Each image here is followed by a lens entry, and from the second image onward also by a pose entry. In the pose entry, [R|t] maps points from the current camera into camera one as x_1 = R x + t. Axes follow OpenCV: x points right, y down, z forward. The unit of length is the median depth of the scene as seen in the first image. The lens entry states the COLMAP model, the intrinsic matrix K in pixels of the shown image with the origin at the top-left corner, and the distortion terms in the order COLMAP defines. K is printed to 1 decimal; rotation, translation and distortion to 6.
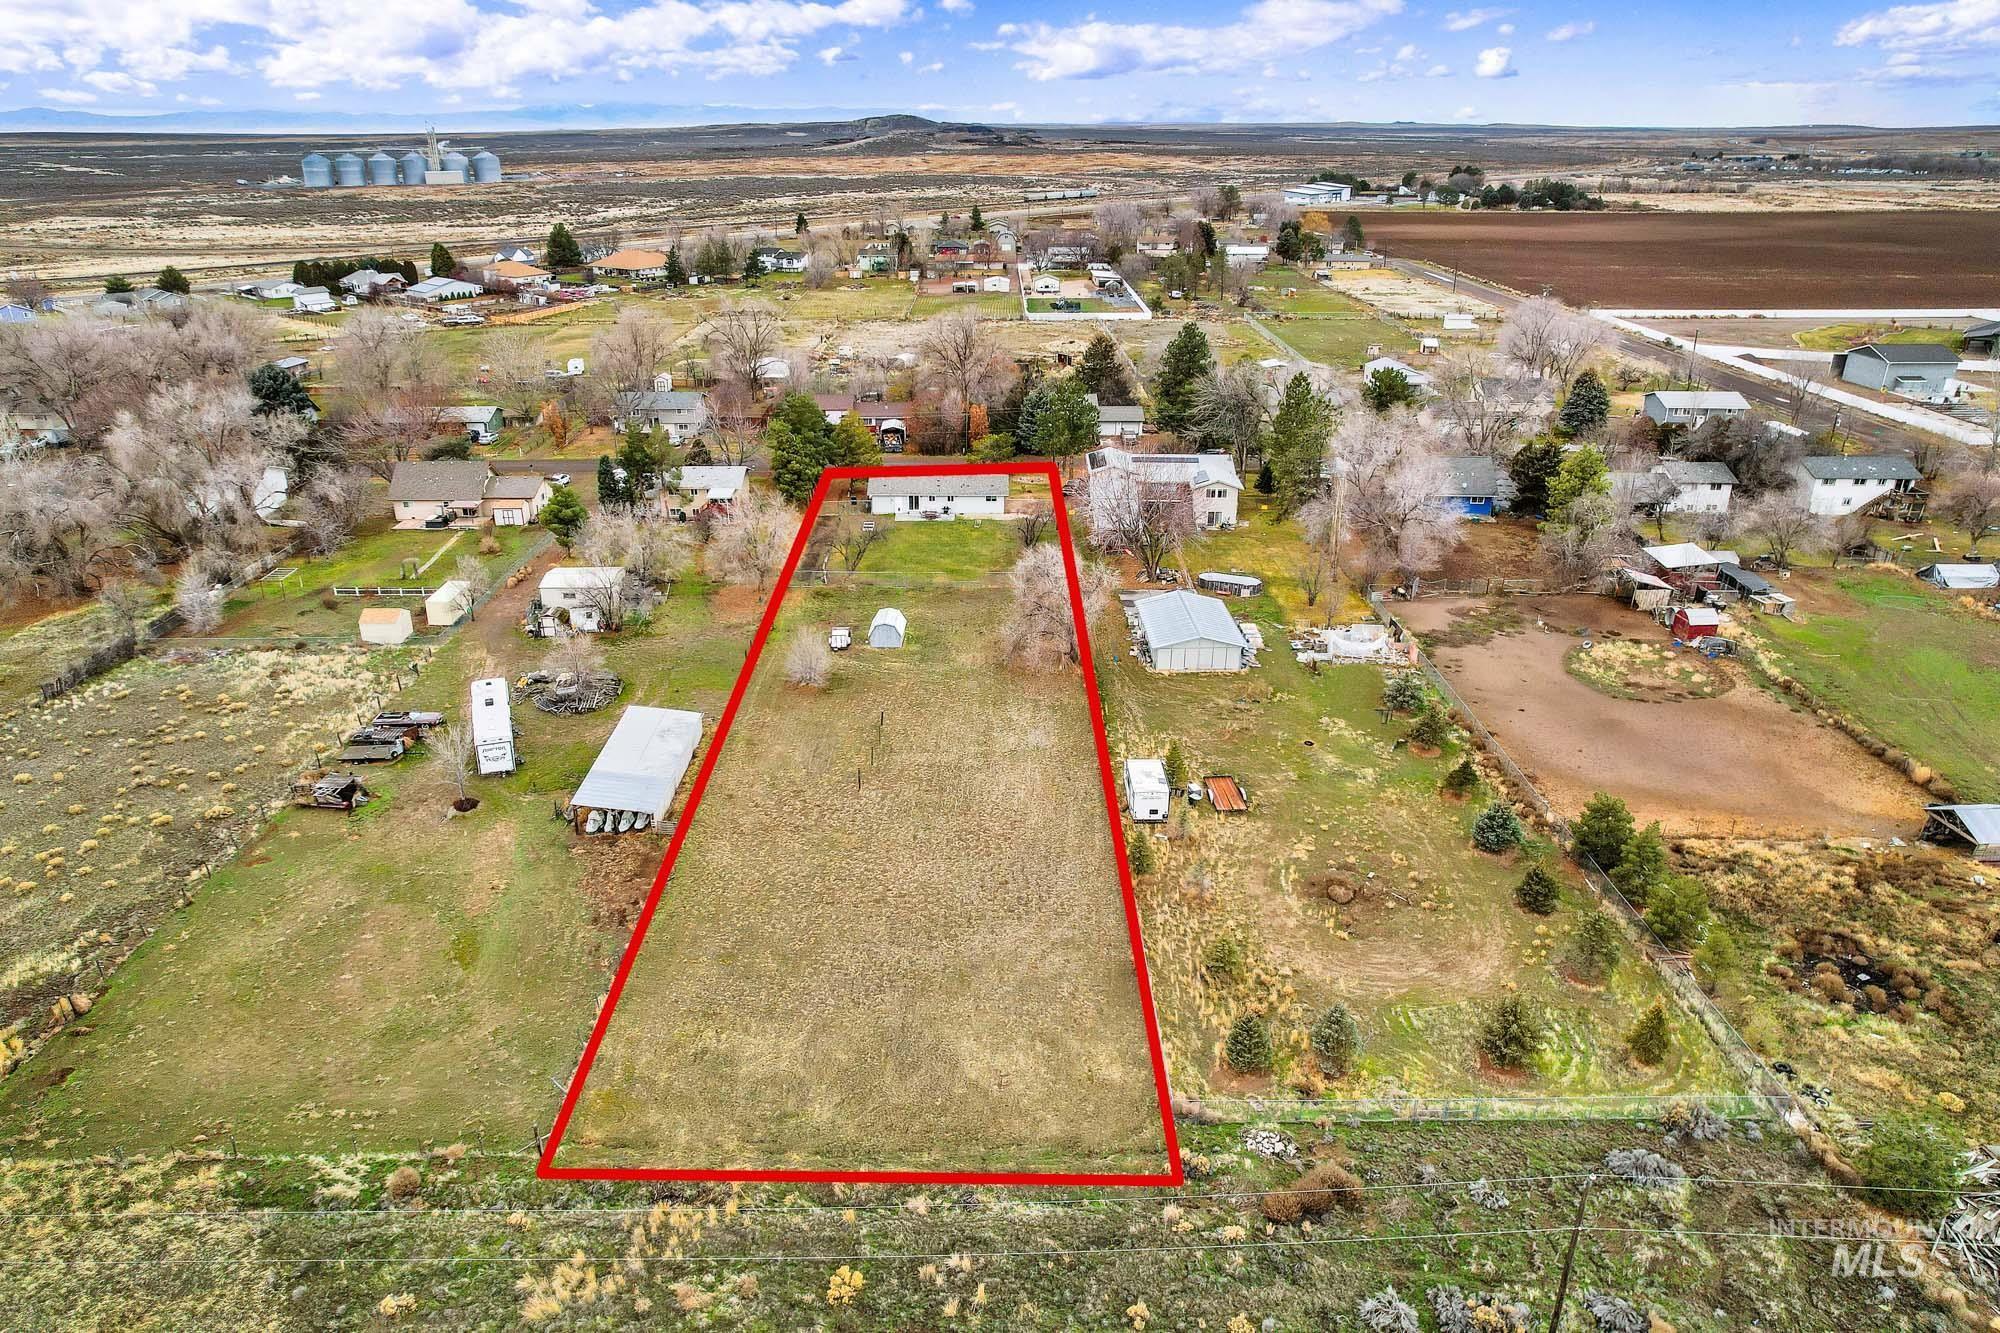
lens RADIAL K [[1288.9, 0, 1000.0], [0, 1288.9, 666.5], [0, 0, 1]] dist [-0.073156, 0.060753]
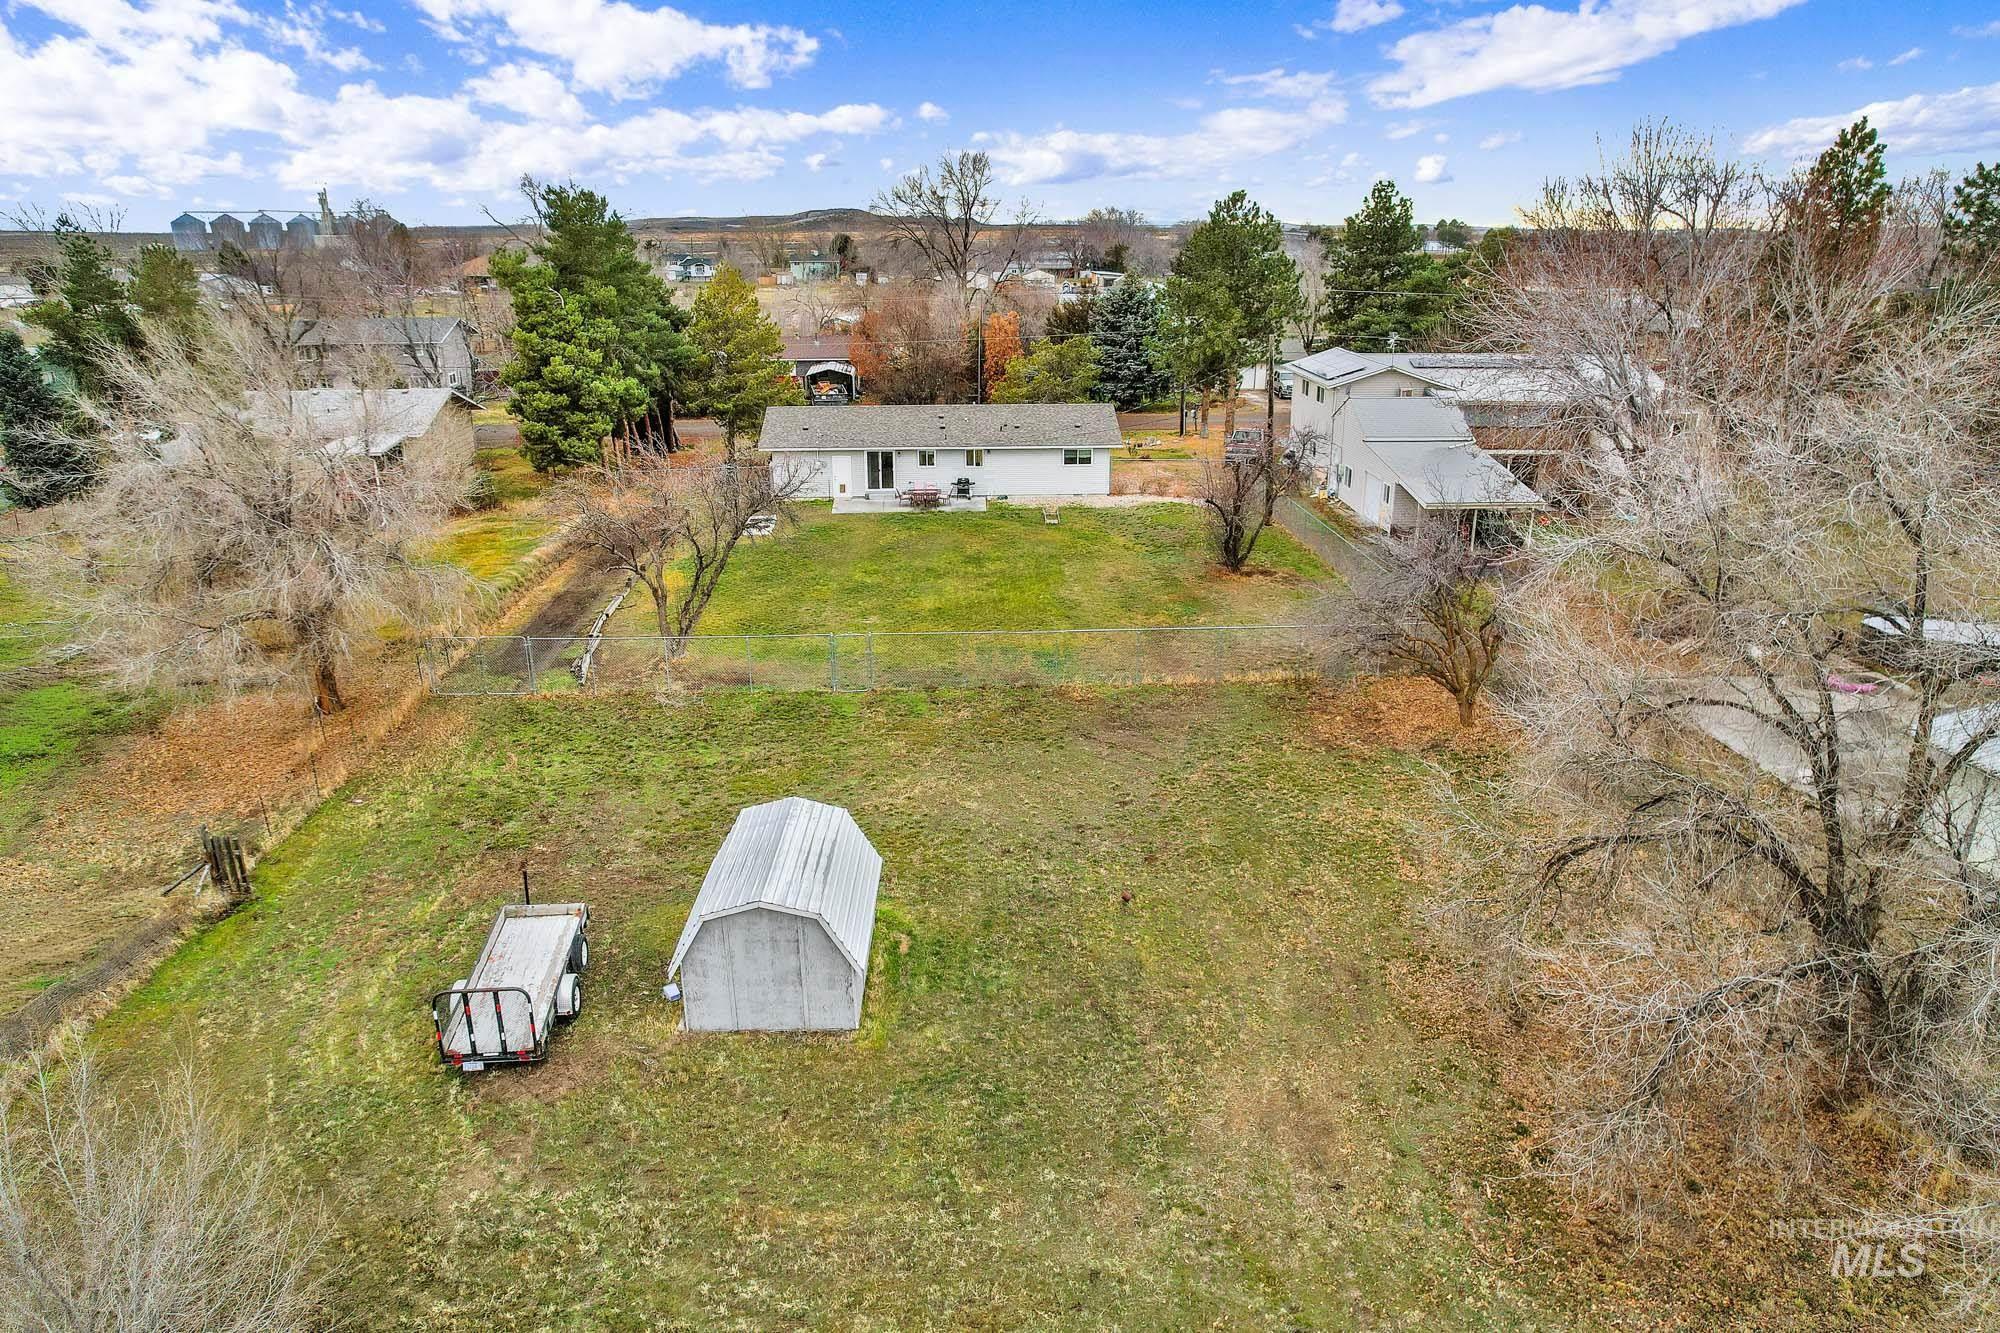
lens RADIAL K [[1288.9, 0, 1000.0], [0, 1288.9, 666.5], [0, 0, 1]] dist [-0.073156, 0.060753]
pose [[0.999026, -0.016207, 0.041031, -0.047758], [0.019292, 0.996925, -0.075946, -0.038592], [-0.039674, 0.076664, 0.996267, 0.620544]]
